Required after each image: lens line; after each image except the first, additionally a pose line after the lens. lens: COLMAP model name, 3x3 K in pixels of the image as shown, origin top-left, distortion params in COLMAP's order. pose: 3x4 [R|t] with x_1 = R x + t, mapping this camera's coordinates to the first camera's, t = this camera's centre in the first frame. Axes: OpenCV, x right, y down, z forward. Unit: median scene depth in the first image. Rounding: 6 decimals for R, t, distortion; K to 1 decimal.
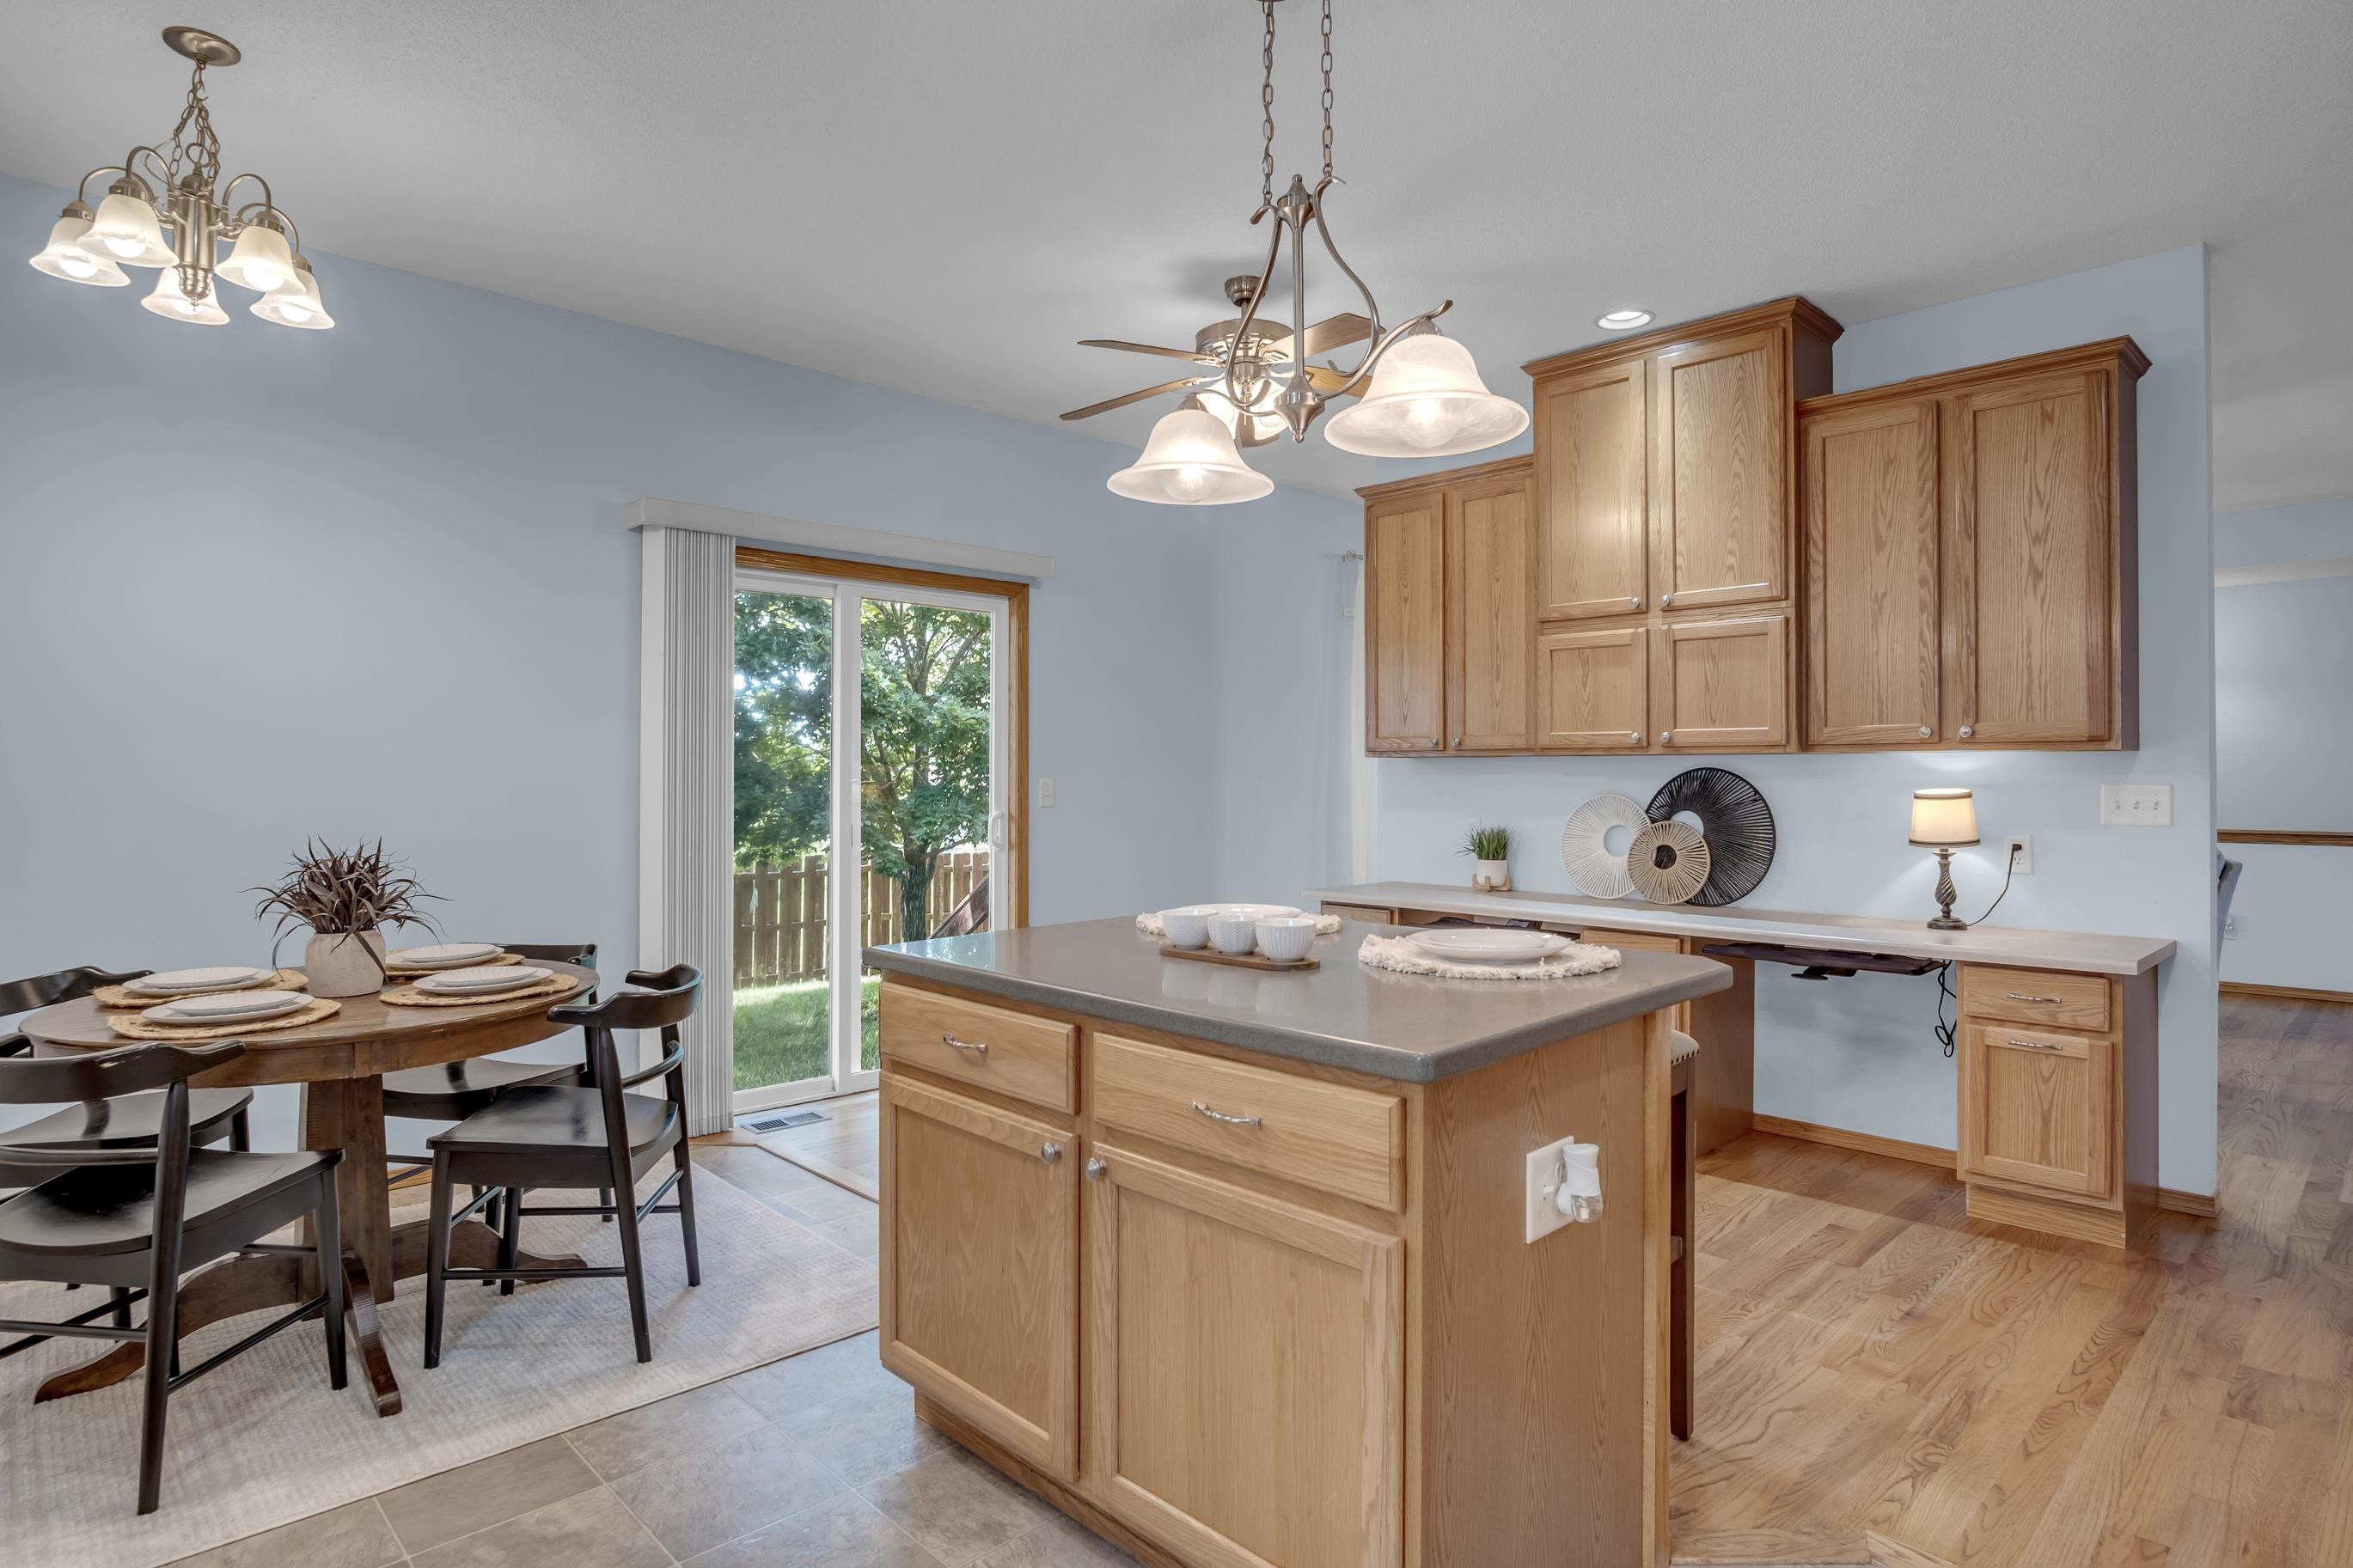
lens RADIAL K [[1262.1, 0, 1178.9], [0, 1262.1, 763.6], [0, 0, 1]] dist [-0.025510, 0.001093]
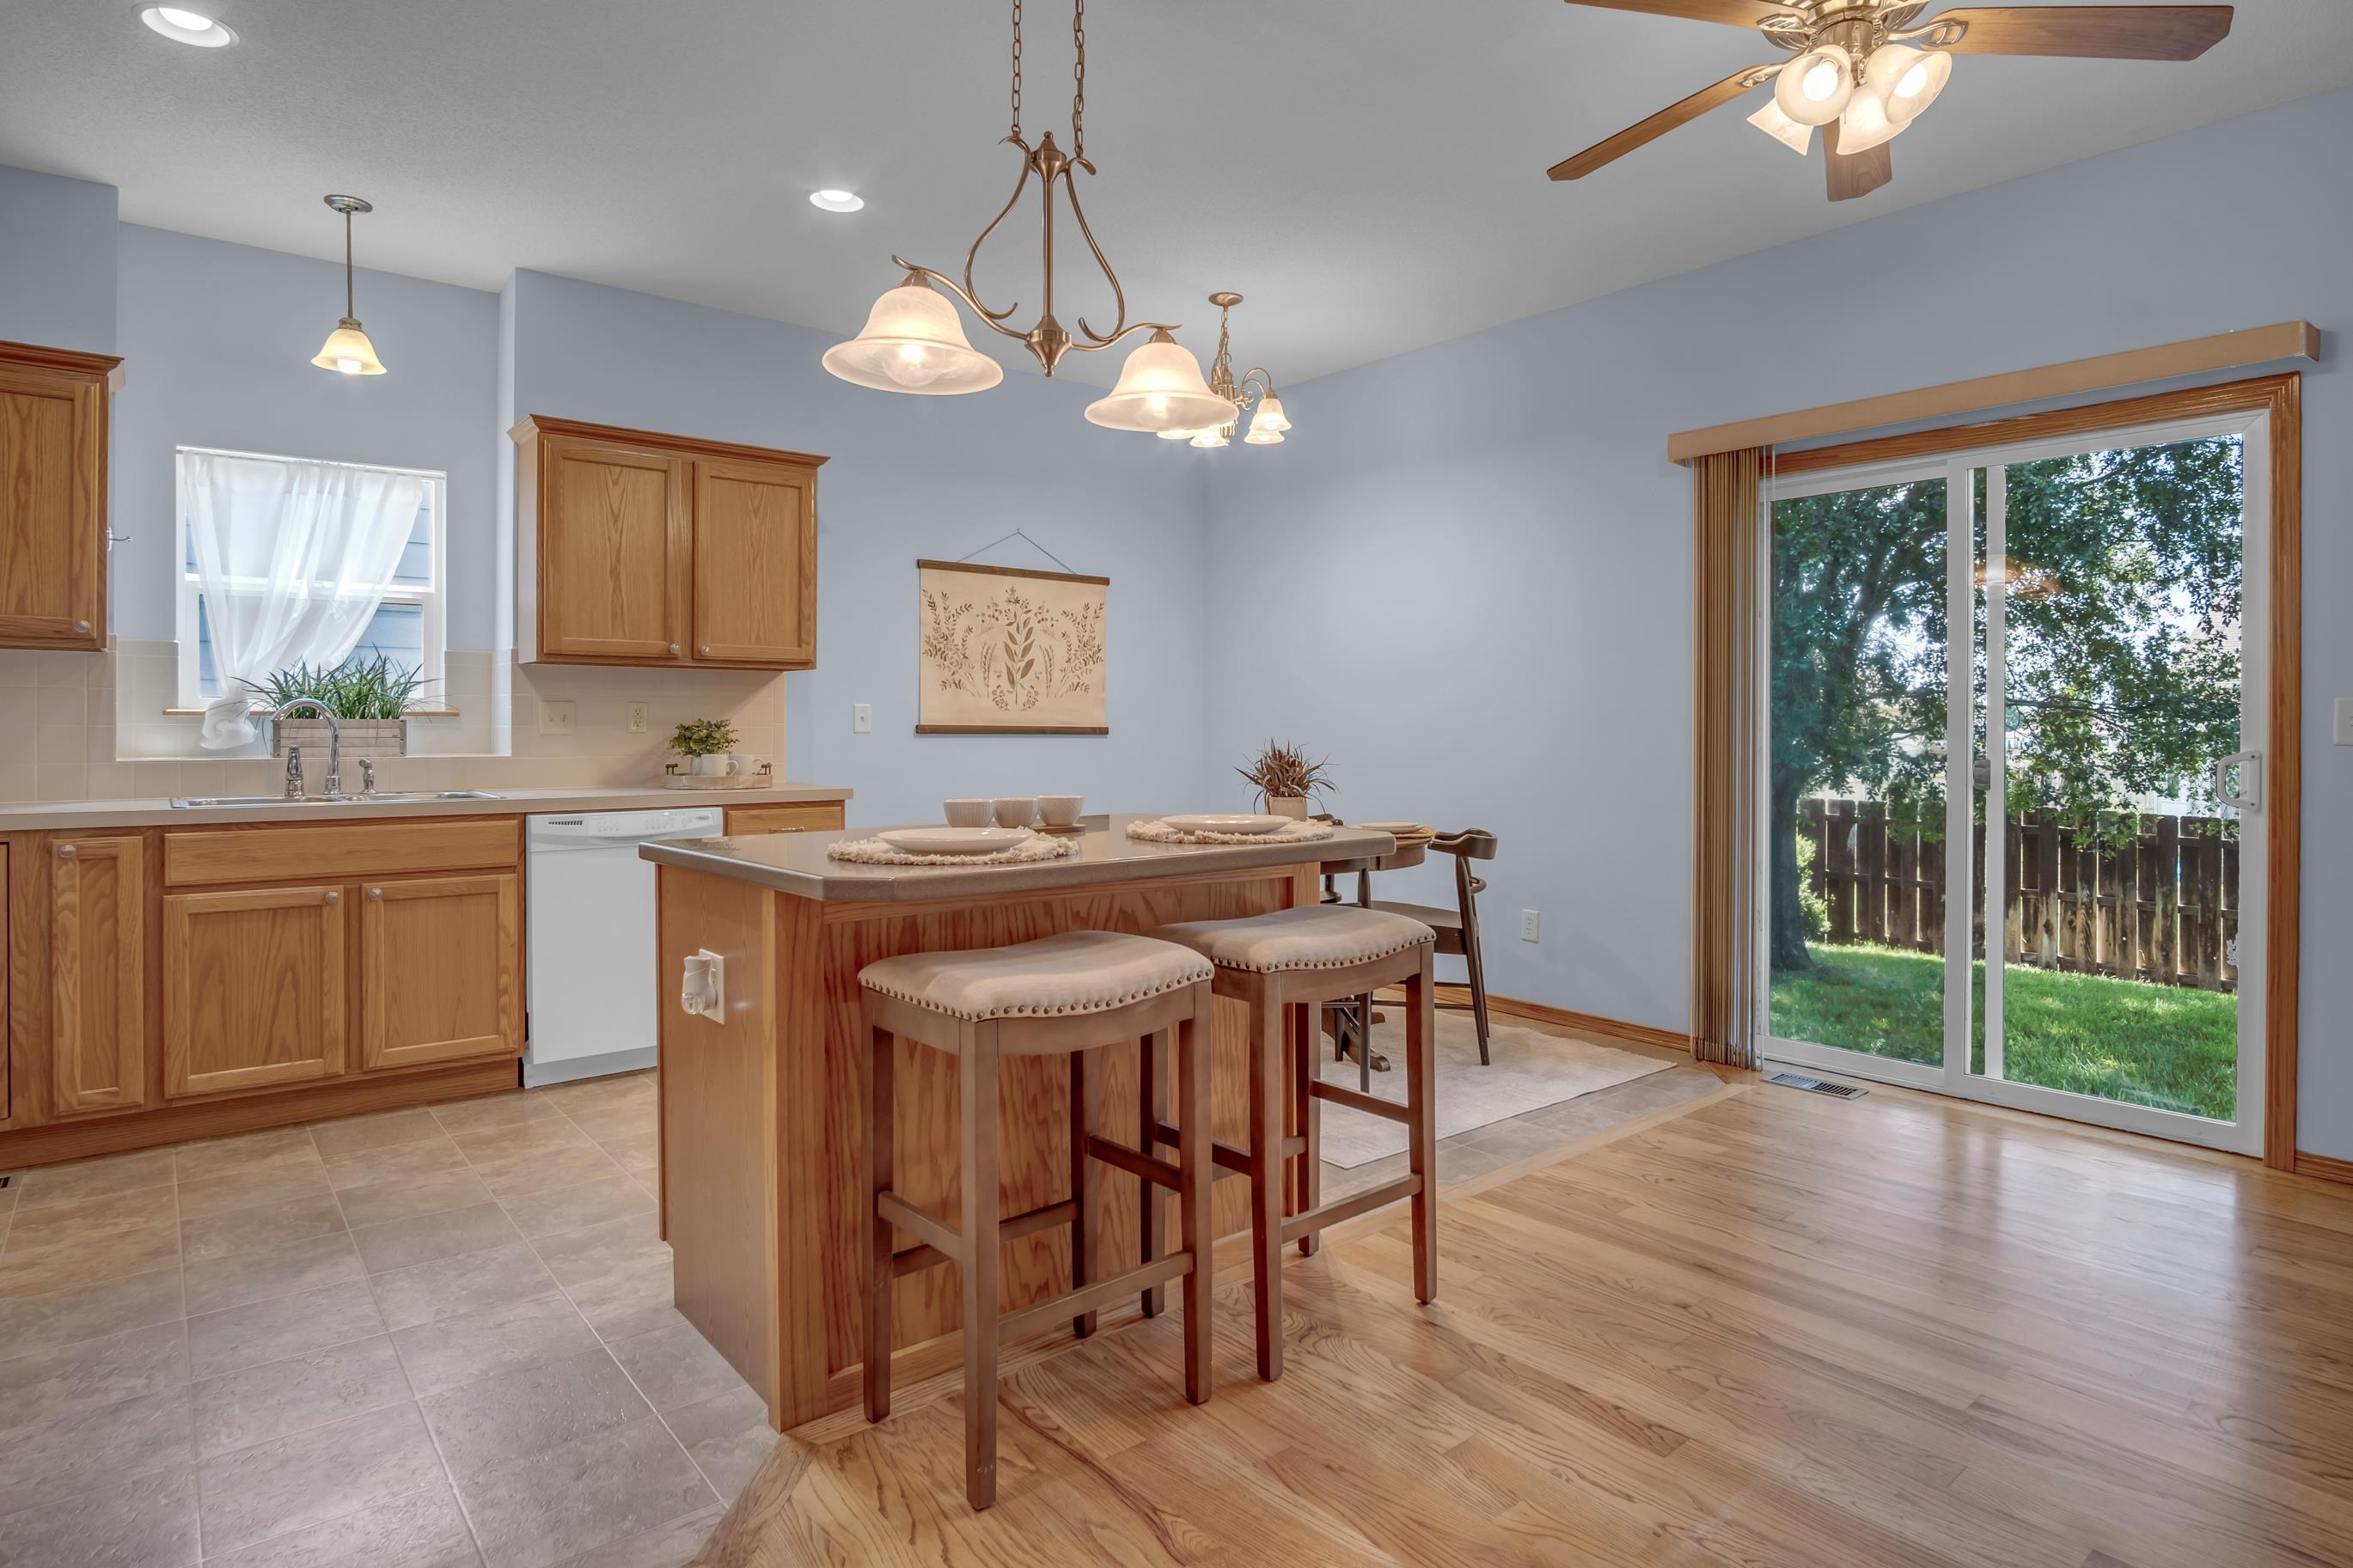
lens RADIAL K [[1268.4, 0, 1211.2], [0, 1268.4, 736.1], [0, 0, 1]] dist [-0.002134, 0.000268]
pose [[-0.059112, 0.006288, -0.998232, 0.712140], [0.009641, 0.999937, 0.005728, 0.030434], [0.998205, -0.009285, -0.059169, 0.726207]]
